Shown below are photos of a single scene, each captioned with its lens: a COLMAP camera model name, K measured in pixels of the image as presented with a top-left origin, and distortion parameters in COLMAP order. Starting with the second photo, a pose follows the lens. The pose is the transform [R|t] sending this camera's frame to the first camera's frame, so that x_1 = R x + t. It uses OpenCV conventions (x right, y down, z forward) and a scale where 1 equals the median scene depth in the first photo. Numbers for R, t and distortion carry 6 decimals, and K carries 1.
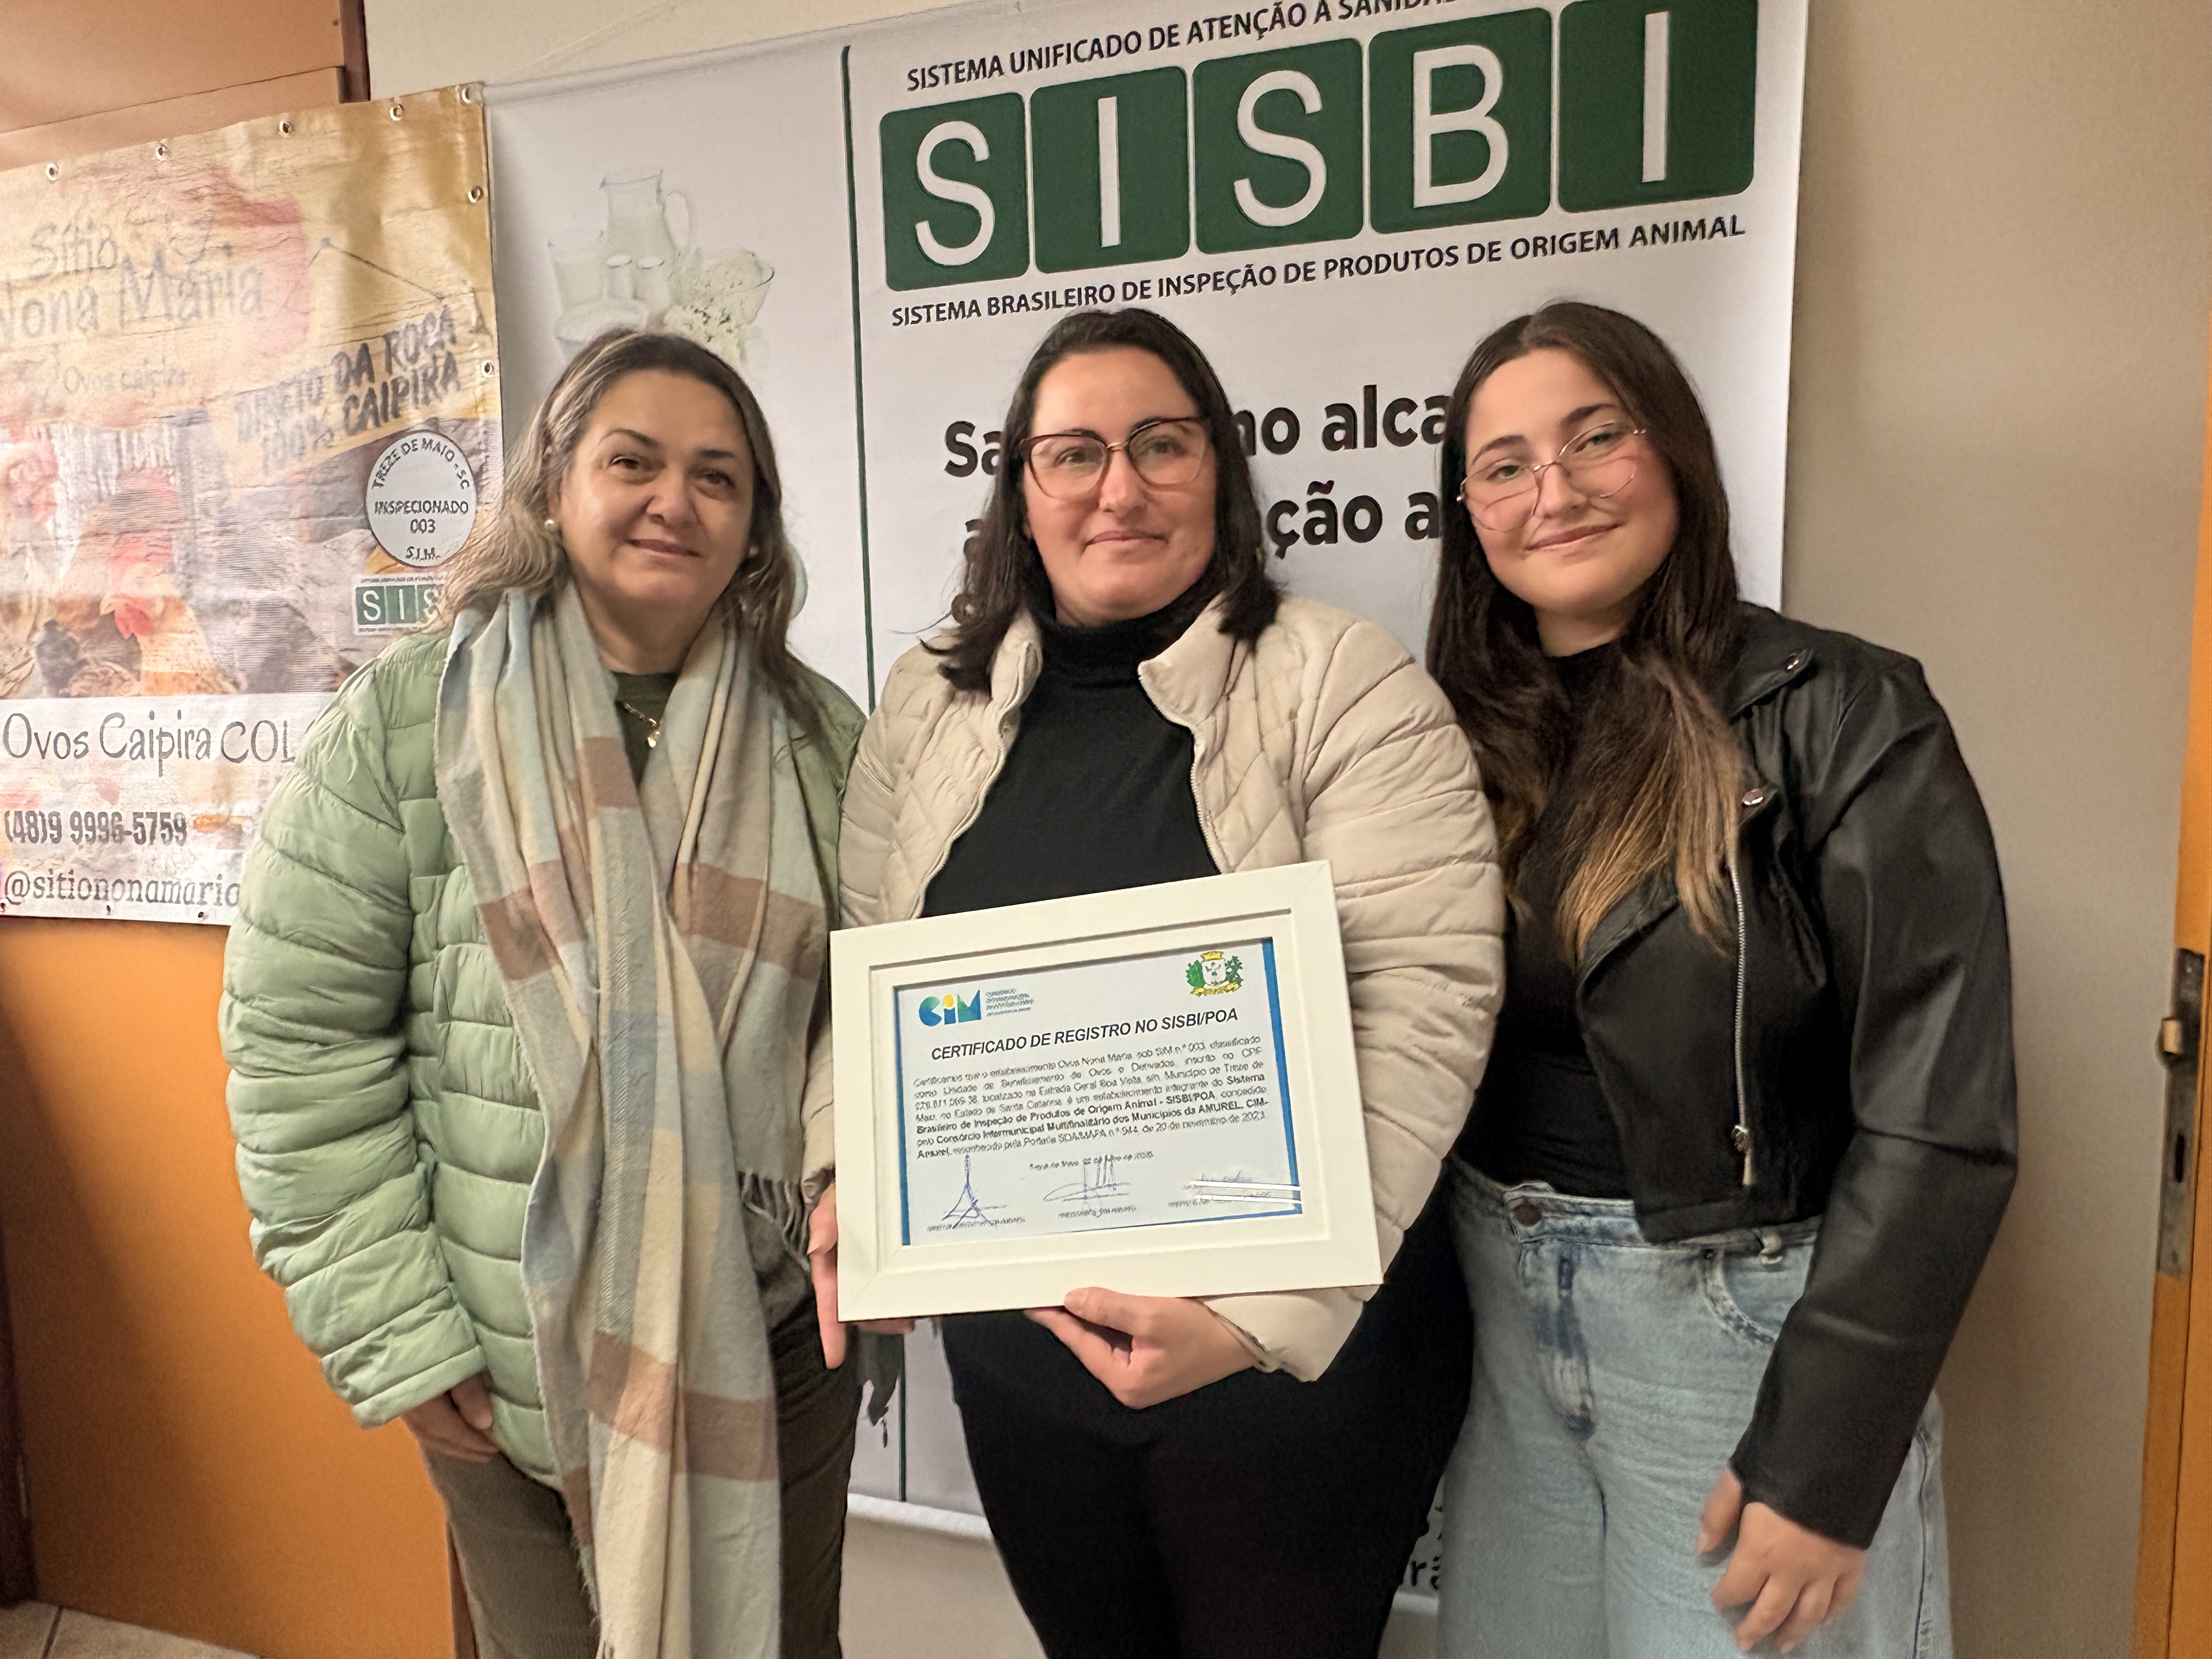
lens RADIAL K [[1459.0, 0, 1105.0], [0, 1459.0, 826.4], [0, 0, 1]] dist [-0.010656, 0.013927]
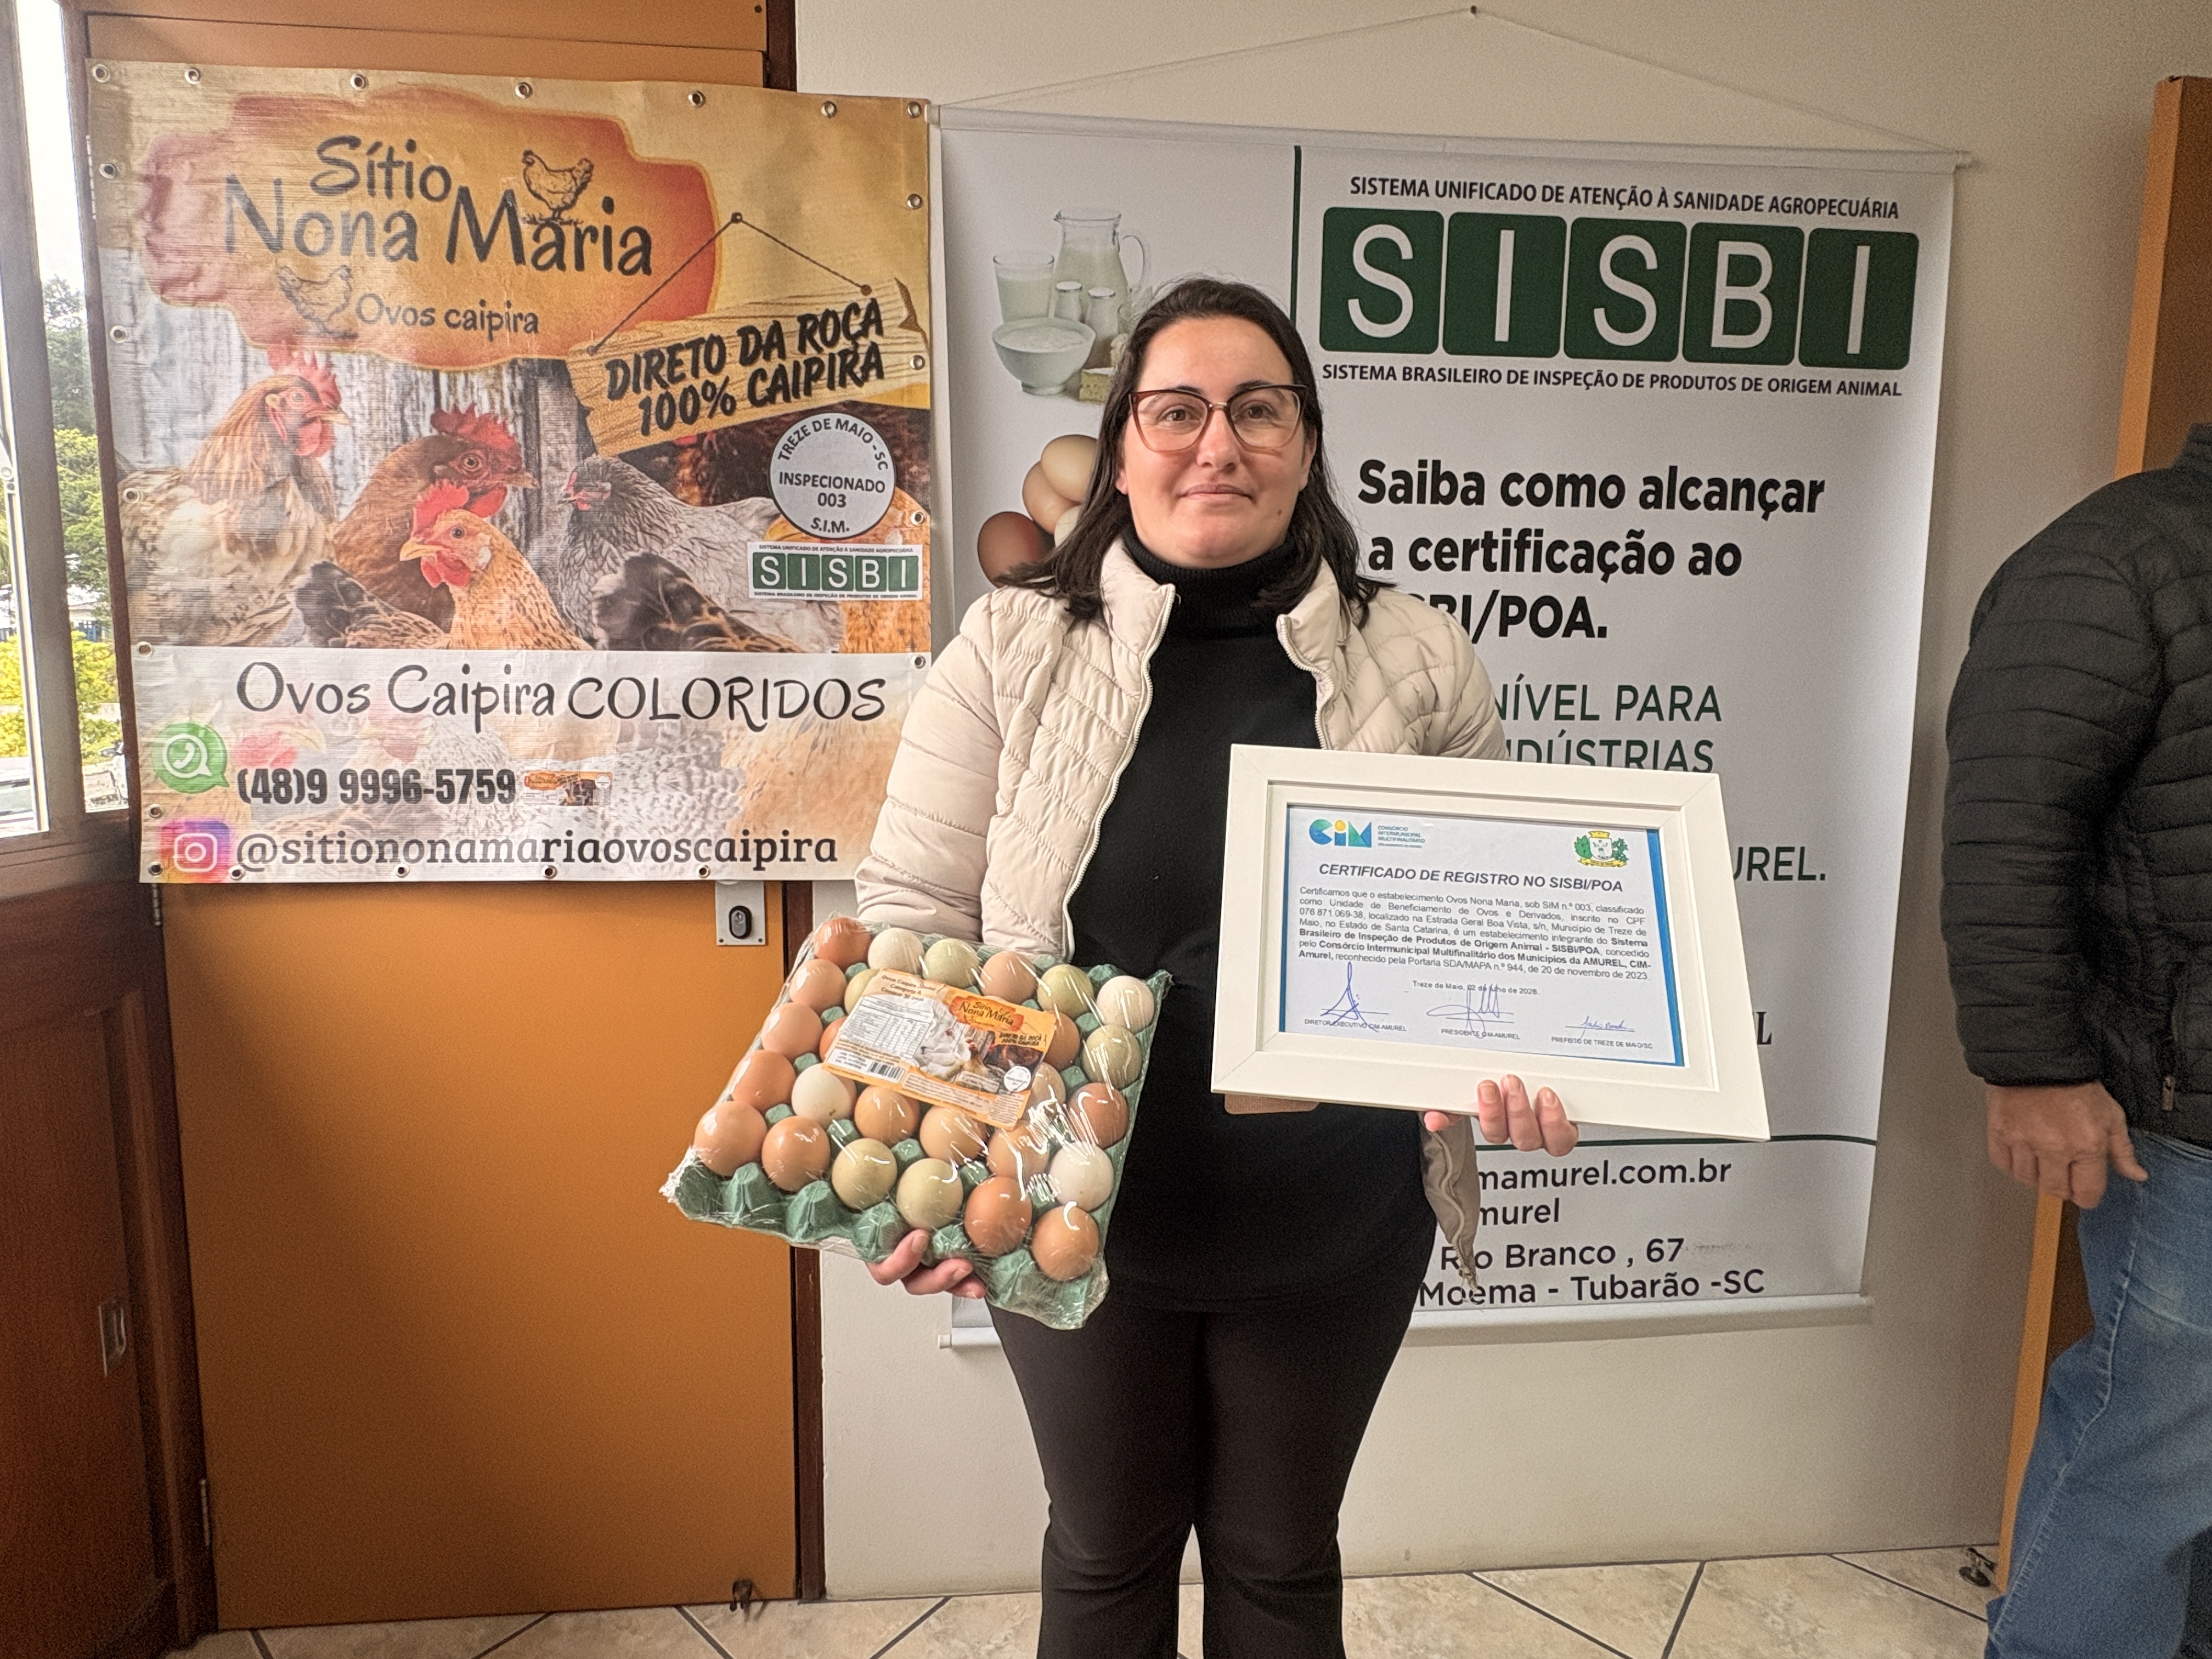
lens RADIAL K [[1142.4, 0, 1106.0], [0, 1142.4, 829.5], [0, 0, 1]] dist [0.002296, 0.001045]
pose [[0.916770, -0.014331, 0.399159, -0.661978], [0.013412, 0.999897, 0.005096, 0.037503], [-0.399191, 0.000682, 0.916867, 0.153841]]
